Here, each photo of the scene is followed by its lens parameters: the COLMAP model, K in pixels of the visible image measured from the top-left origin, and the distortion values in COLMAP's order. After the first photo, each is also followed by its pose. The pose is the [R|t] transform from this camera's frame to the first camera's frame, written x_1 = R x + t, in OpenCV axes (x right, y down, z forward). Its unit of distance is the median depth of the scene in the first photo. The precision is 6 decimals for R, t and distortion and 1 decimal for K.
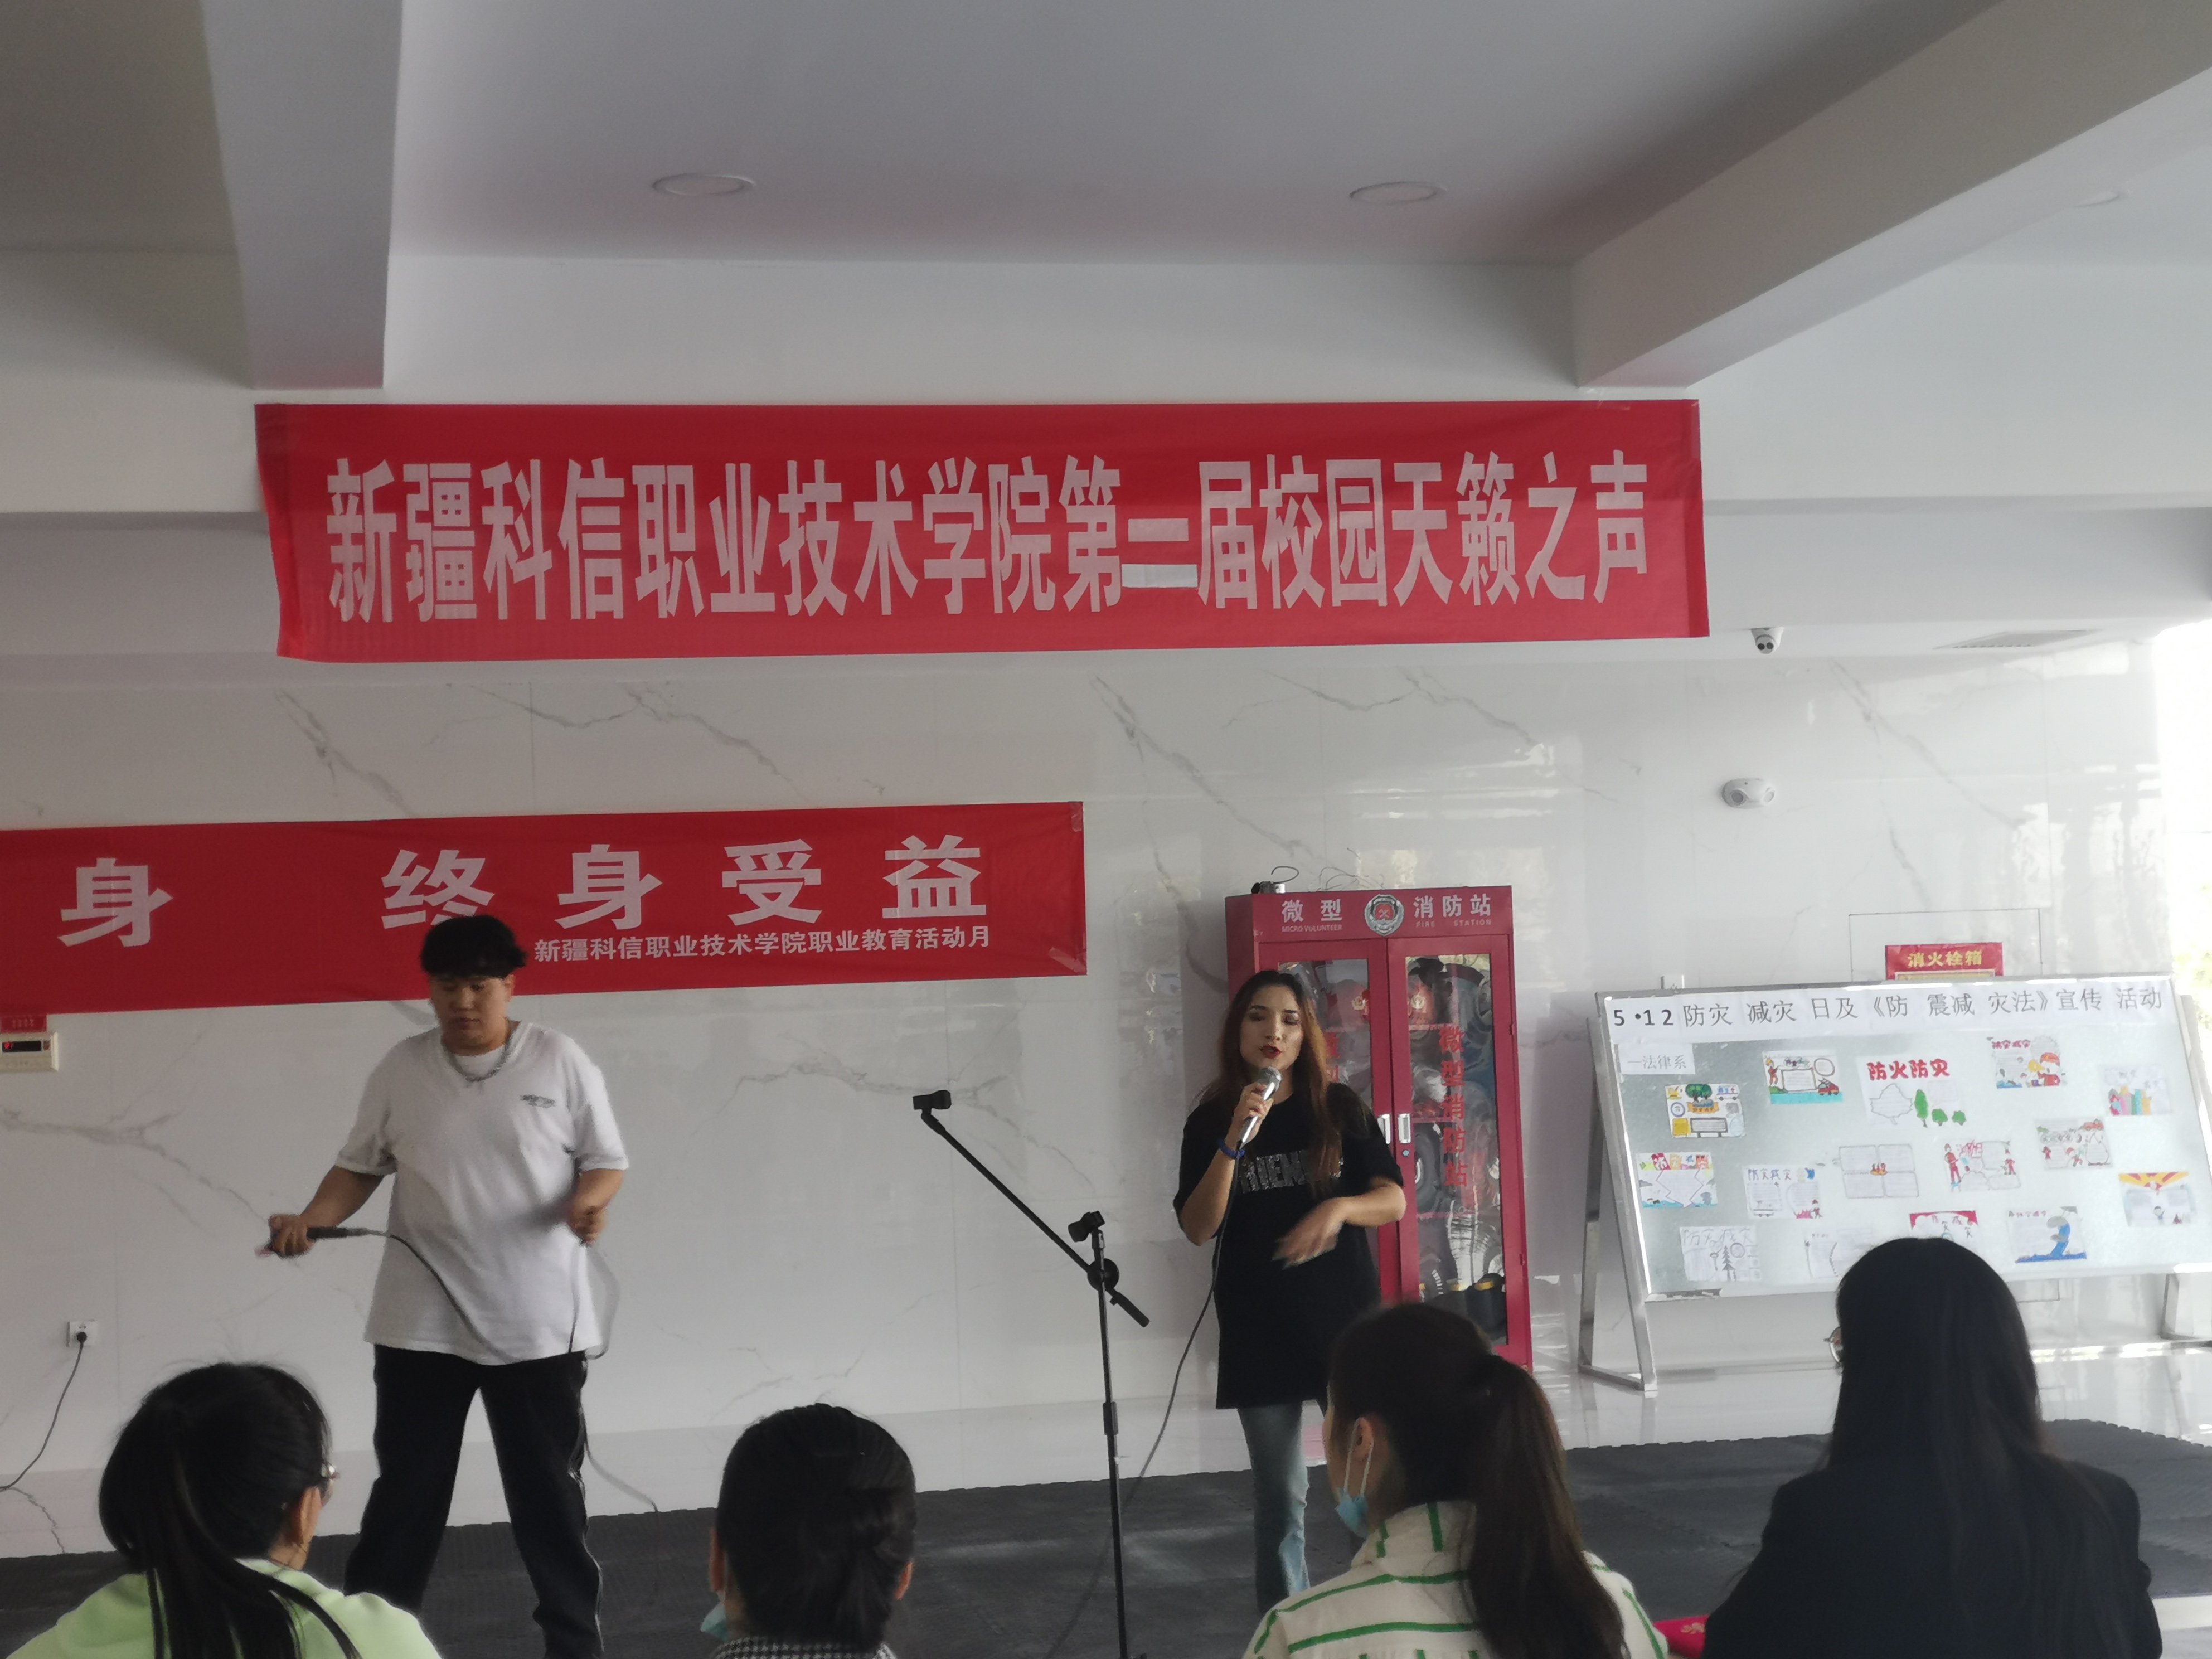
lens RADIAL K [[3759.2, 0, 1219.2], [0, 3759.2, 796.1], [0, 0, 1]] dist [0.106792, 0.000000]
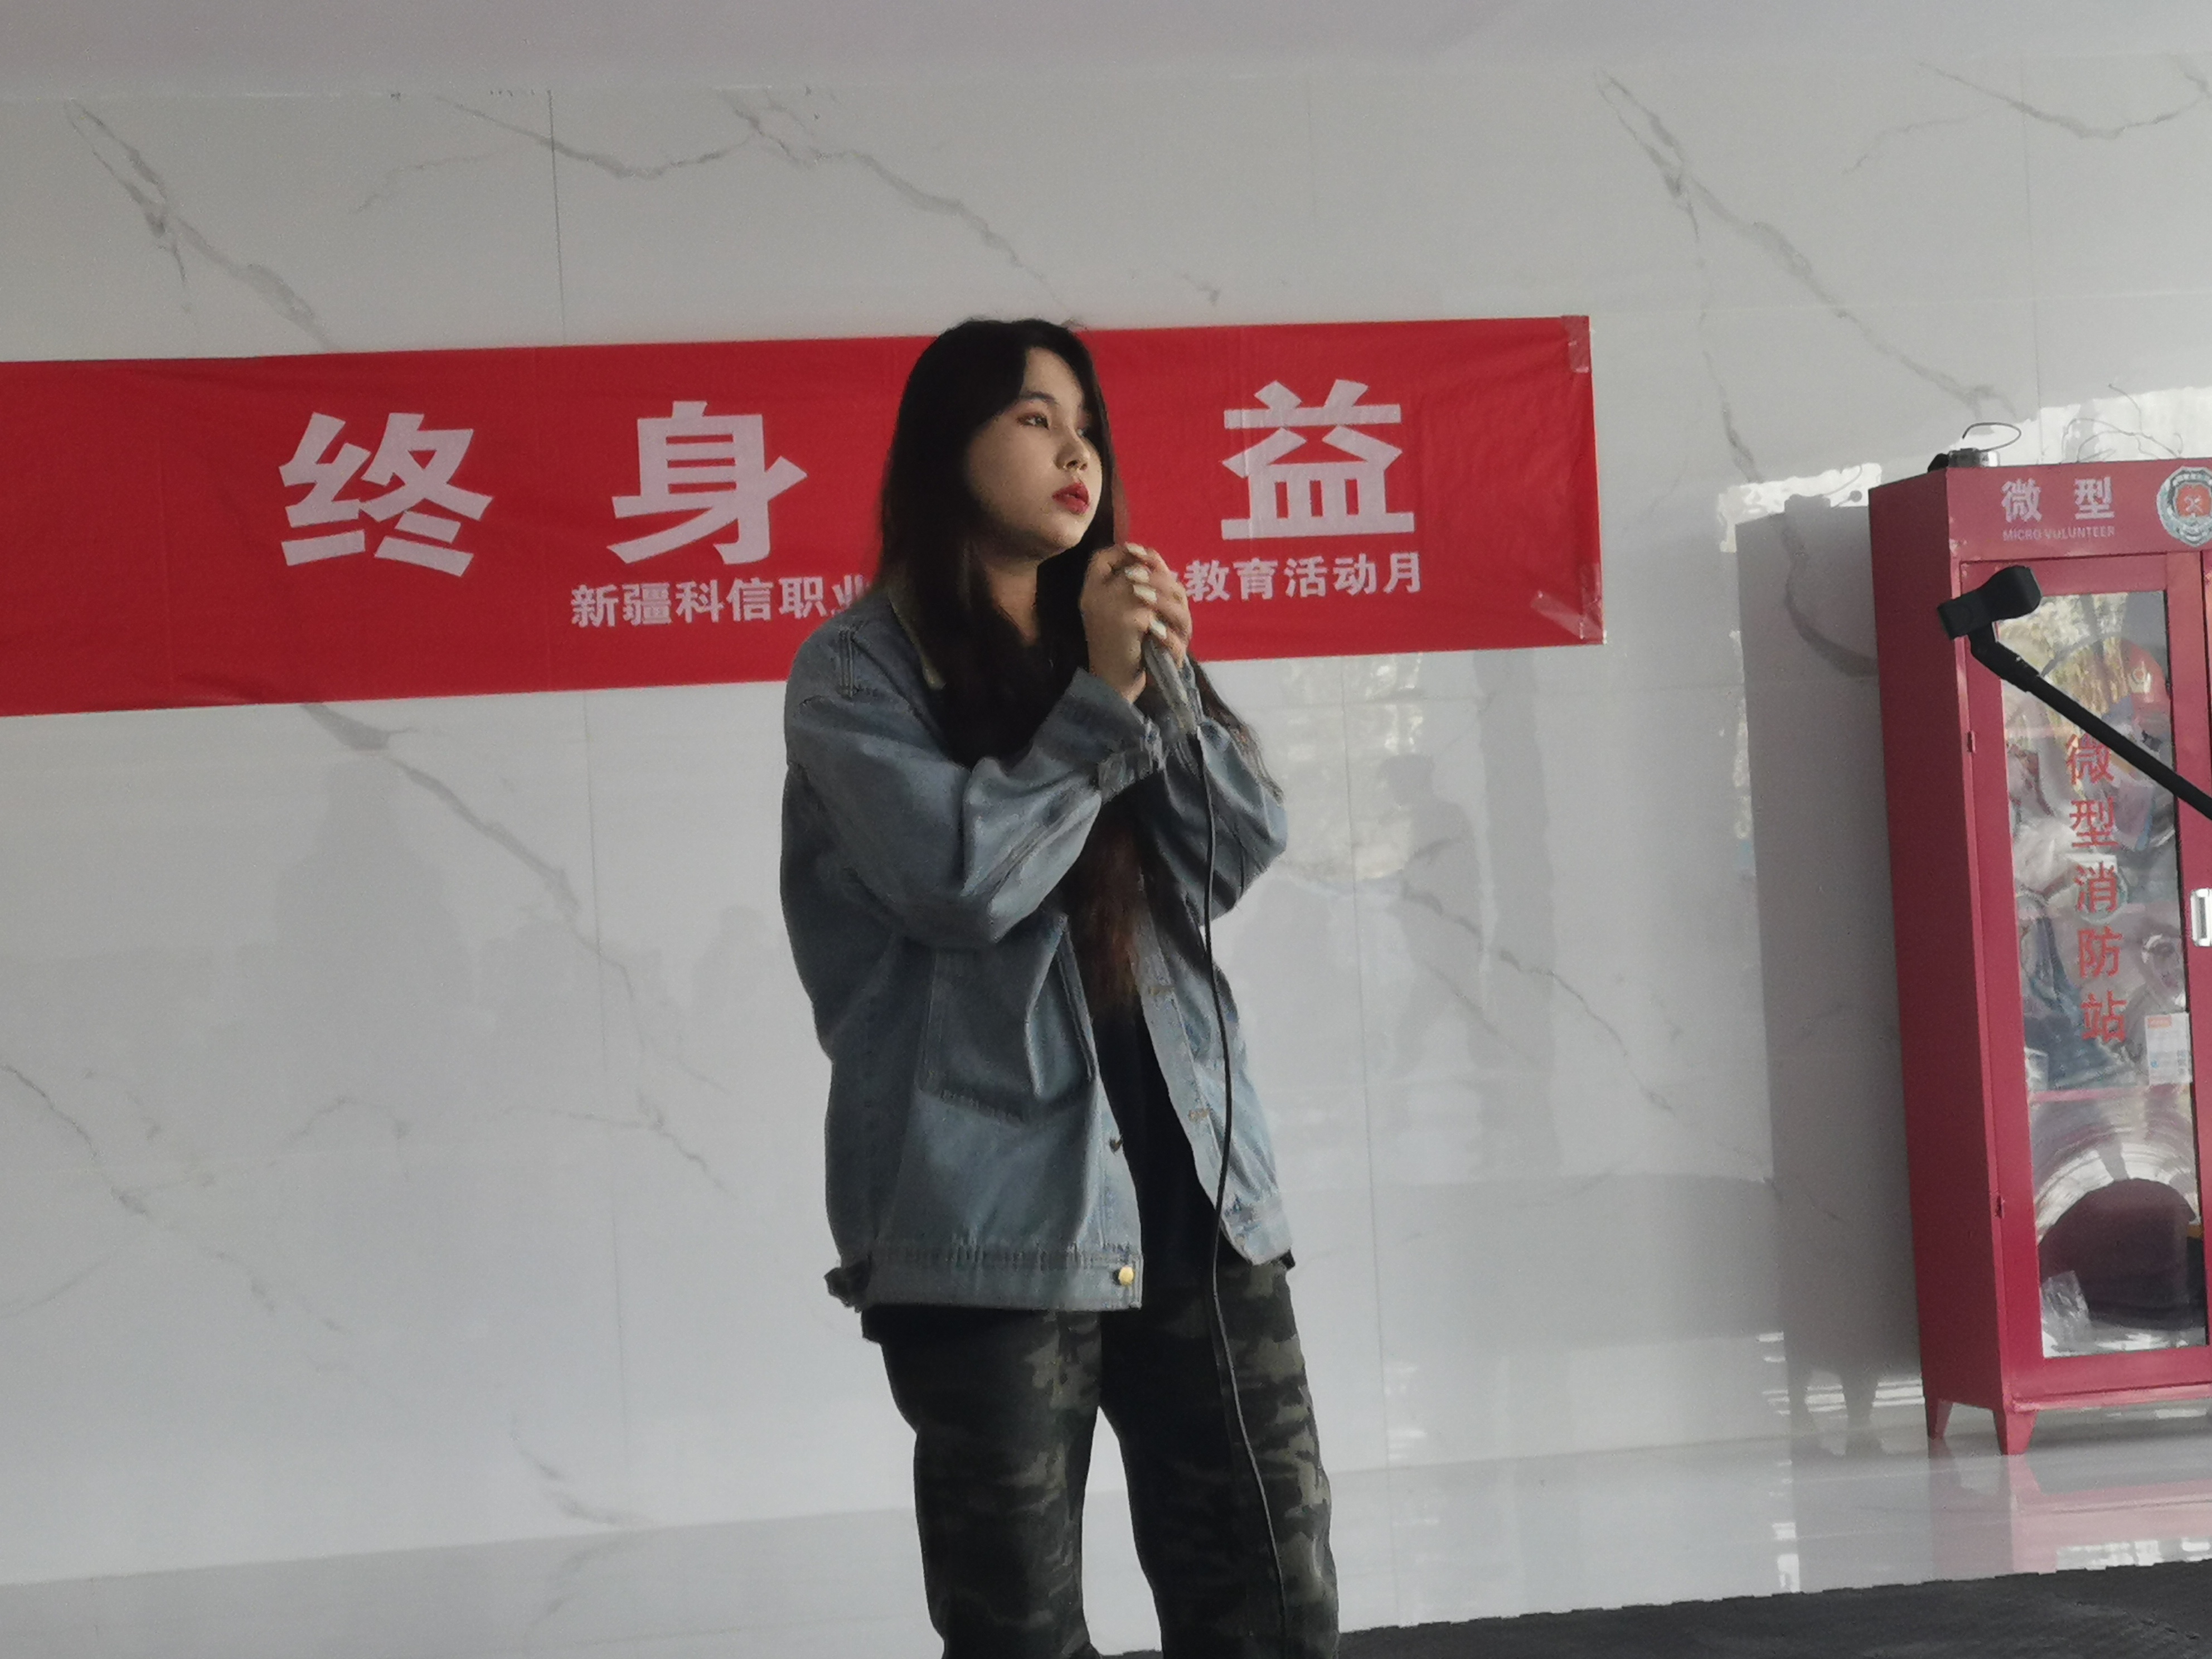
lens RADIAL K [[5406.4, 0, 1246.1], [0, 5406.4, 811.7], [0, 0, 1]] dist [0.058460, 0.000000]
pose [[0.999735, -0.021413, -0.008420, -0.081221], [0.021676, 0.999238, 0.032460, 0.046360], [0.007719, -0.032634, 0.999438, 0.248545]]
